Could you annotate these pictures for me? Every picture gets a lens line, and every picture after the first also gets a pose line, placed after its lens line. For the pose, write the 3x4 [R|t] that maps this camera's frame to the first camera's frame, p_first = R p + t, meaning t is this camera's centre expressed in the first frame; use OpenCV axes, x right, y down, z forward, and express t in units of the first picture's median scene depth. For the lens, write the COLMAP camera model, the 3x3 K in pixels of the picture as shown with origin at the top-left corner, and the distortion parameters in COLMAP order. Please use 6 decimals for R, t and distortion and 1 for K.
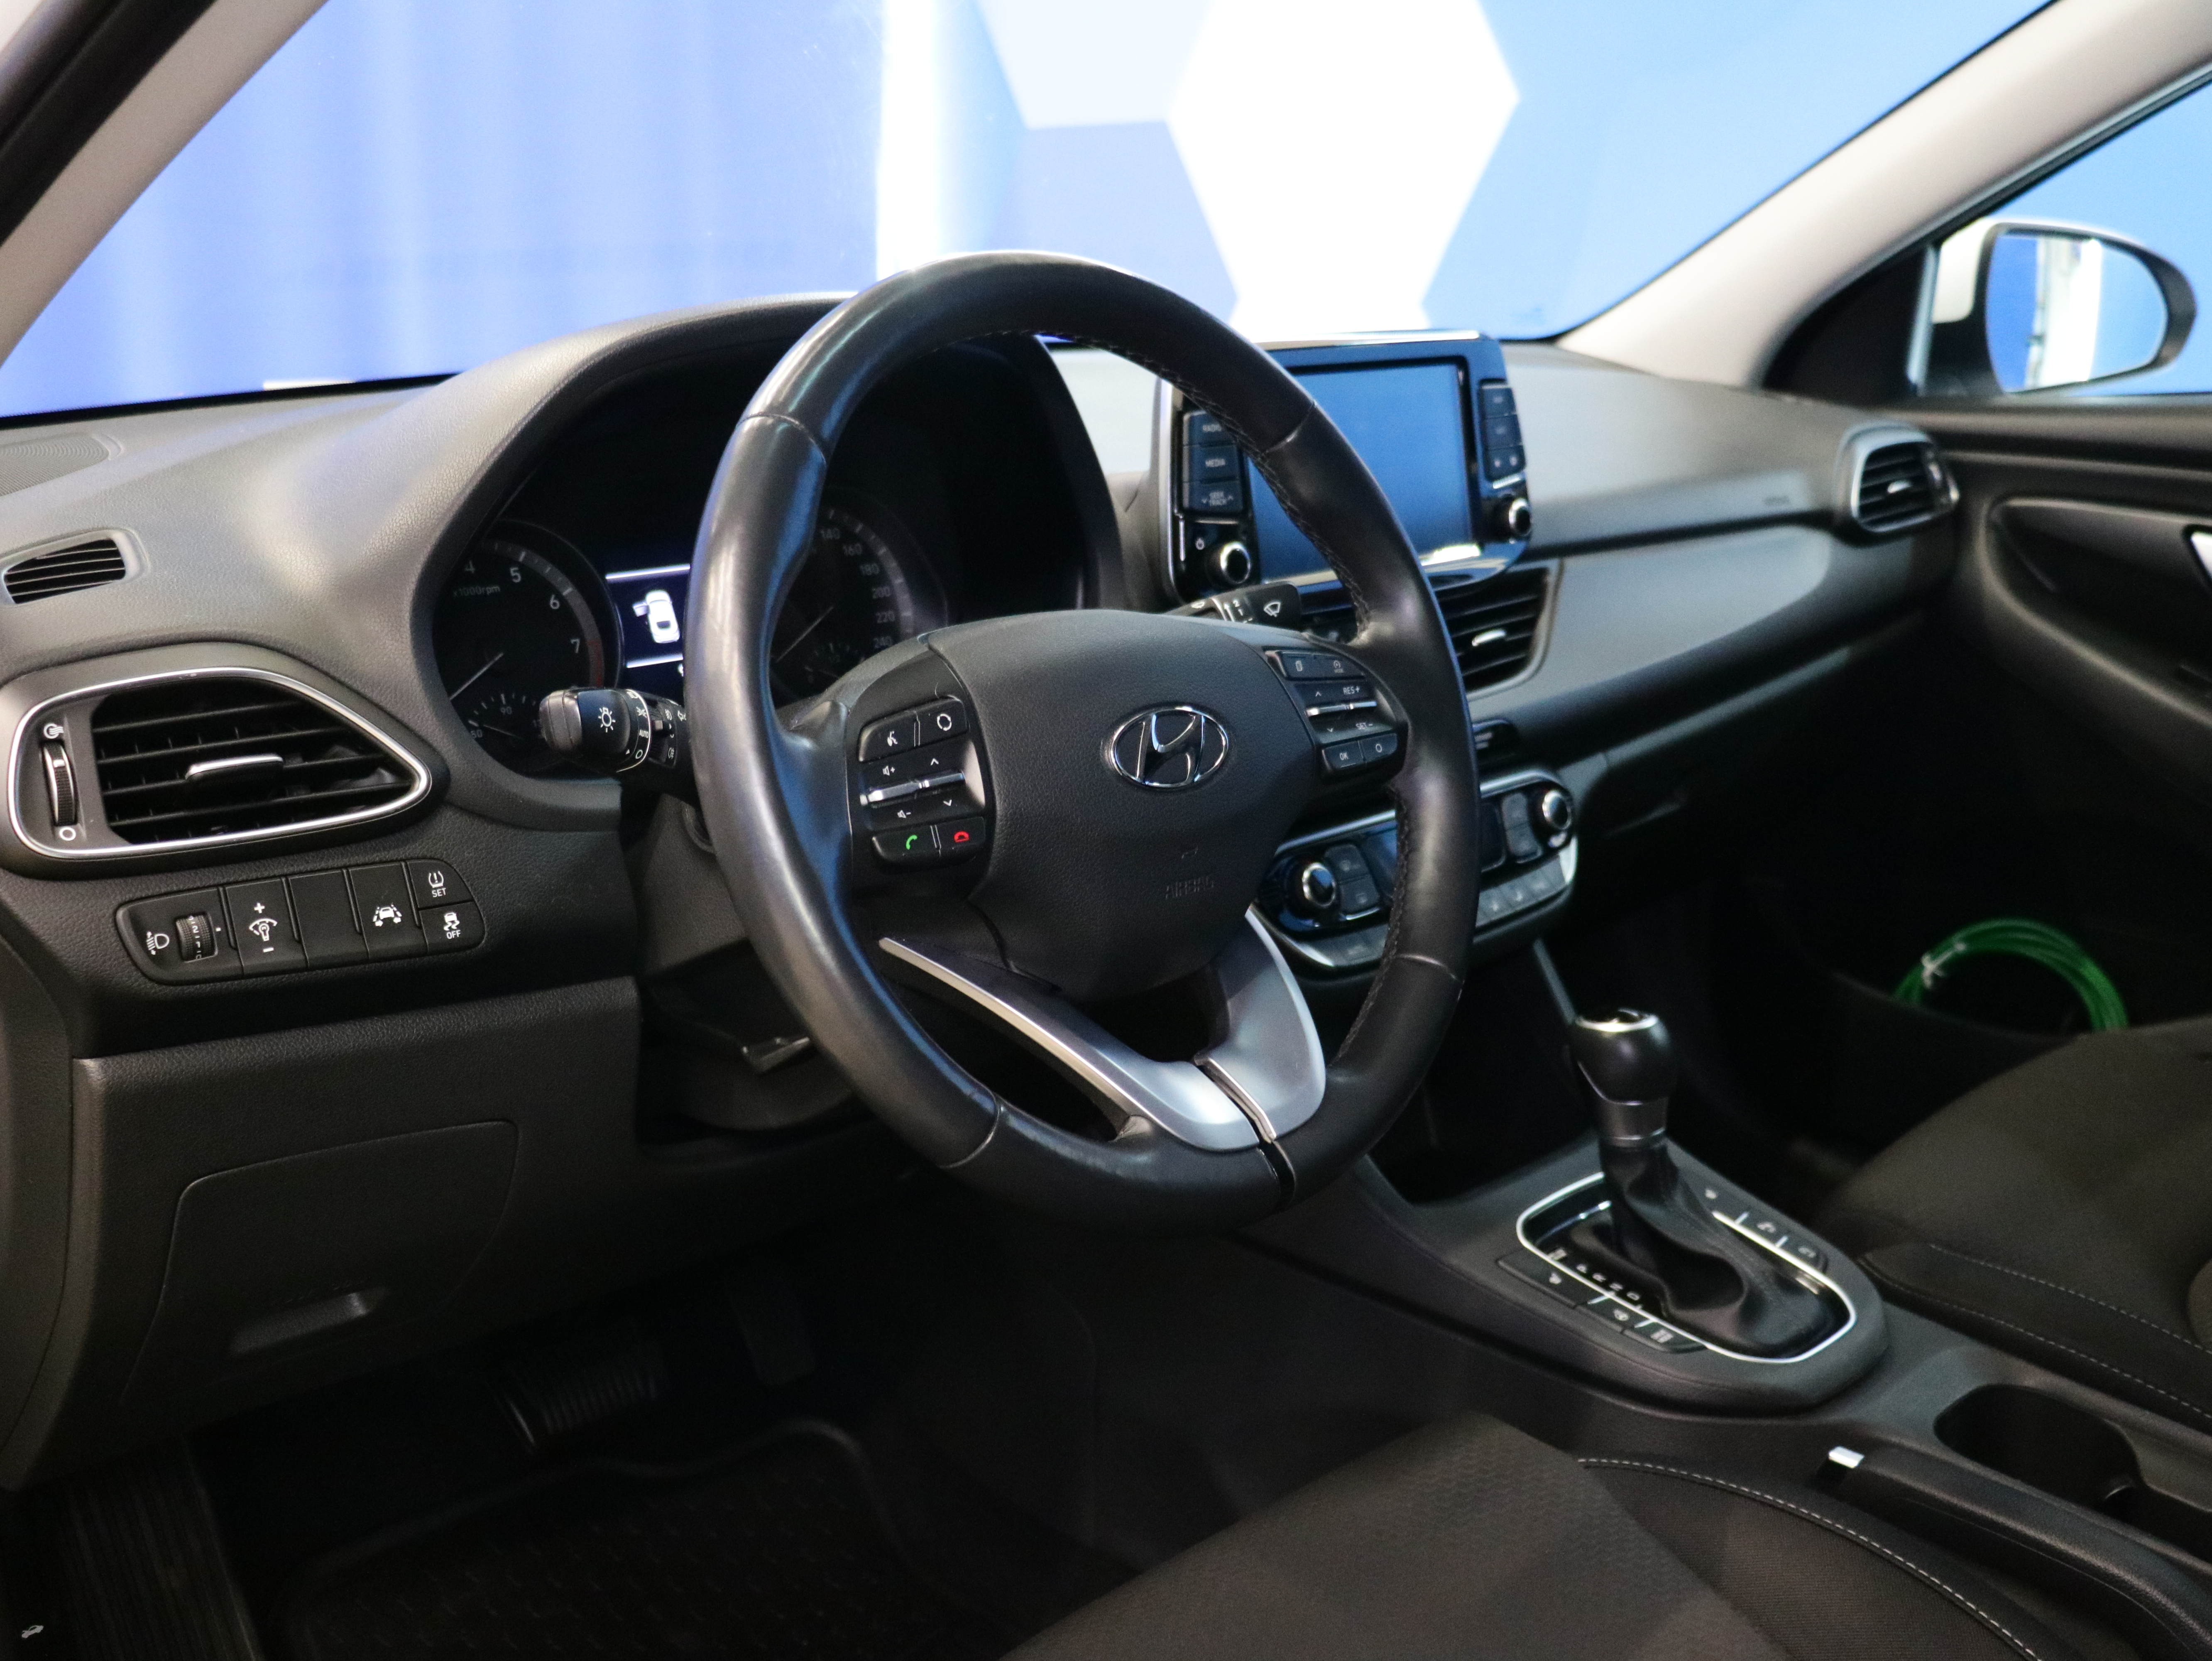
lens RADIAL K [[2250.5, 0, 1106.0], [0, 2250.5, 830.5], [0, 0, 1]] dist [-0.031056, 0.021069]
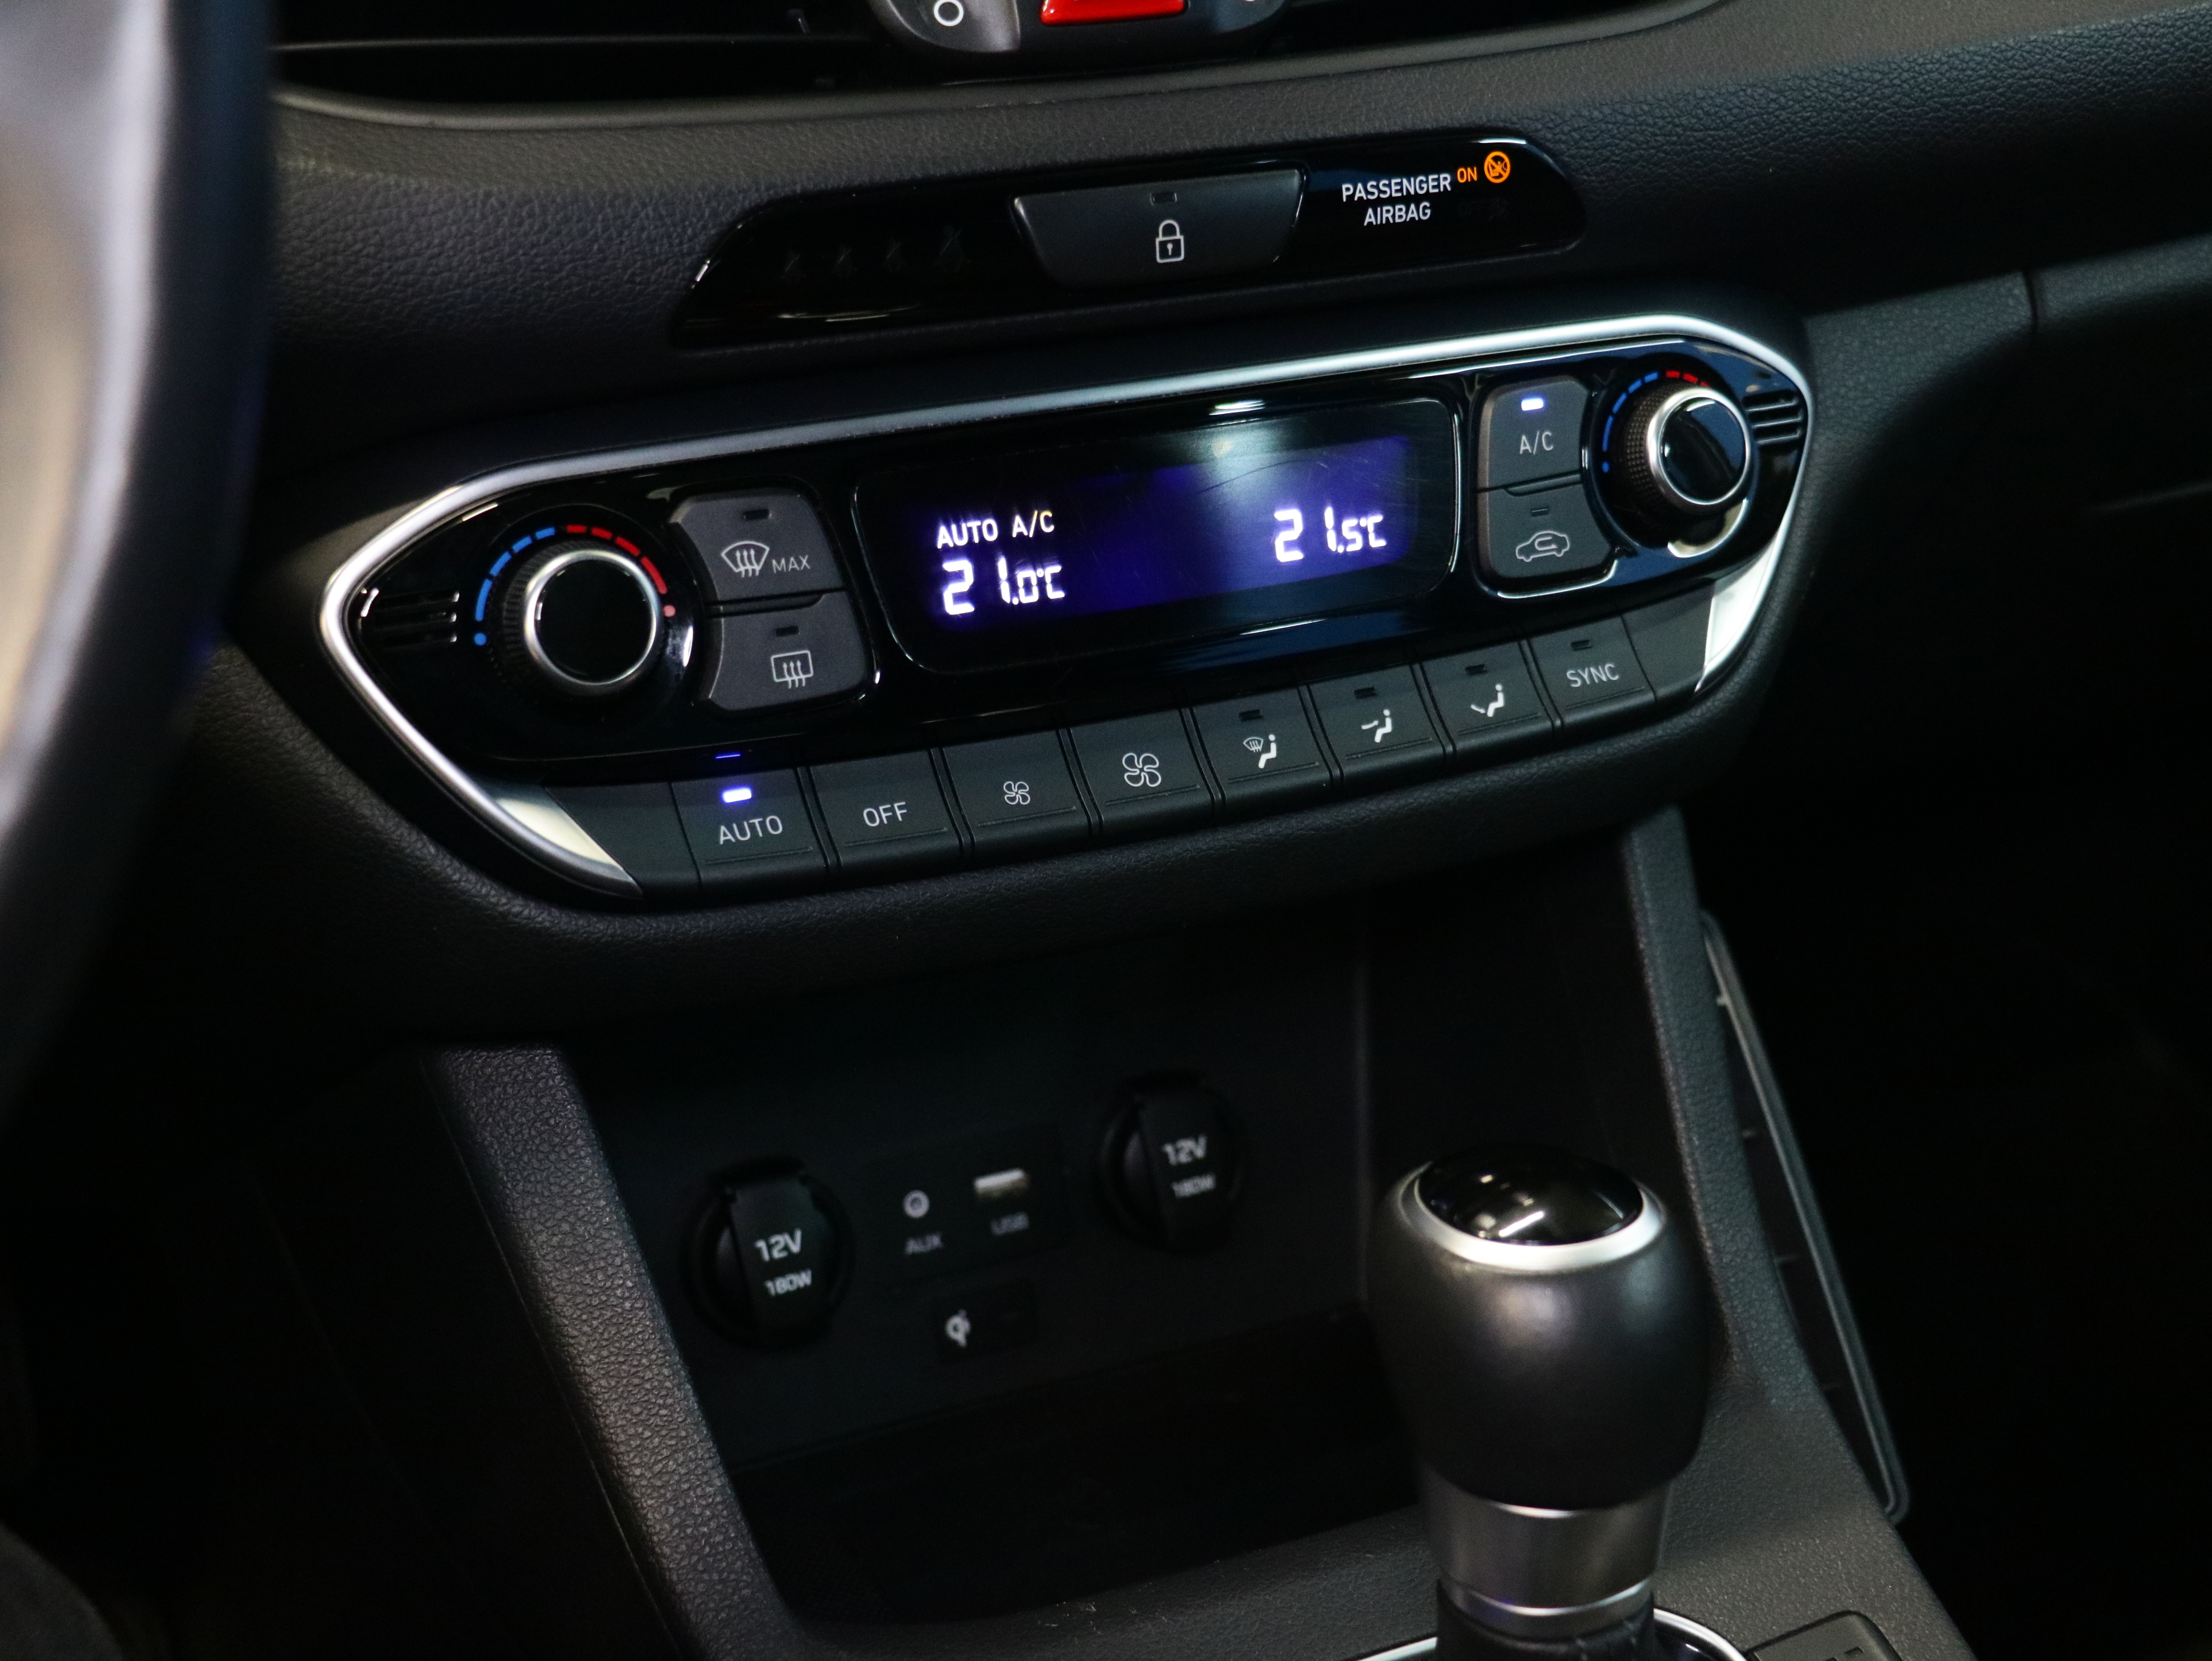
lens RADIAL K [[3305.4, 0, 1106.0], [0, 3305.4, 830.5], [0, 0, 1]] dist [0.026470, 0.020005]
pose [[0.950495, 0.157602, -0.267808, 0.286430], [-0.107414, 0.975350, 0.192755, -0.041731], [0.291585, -0.154447, 0.943994, 0.588158]]
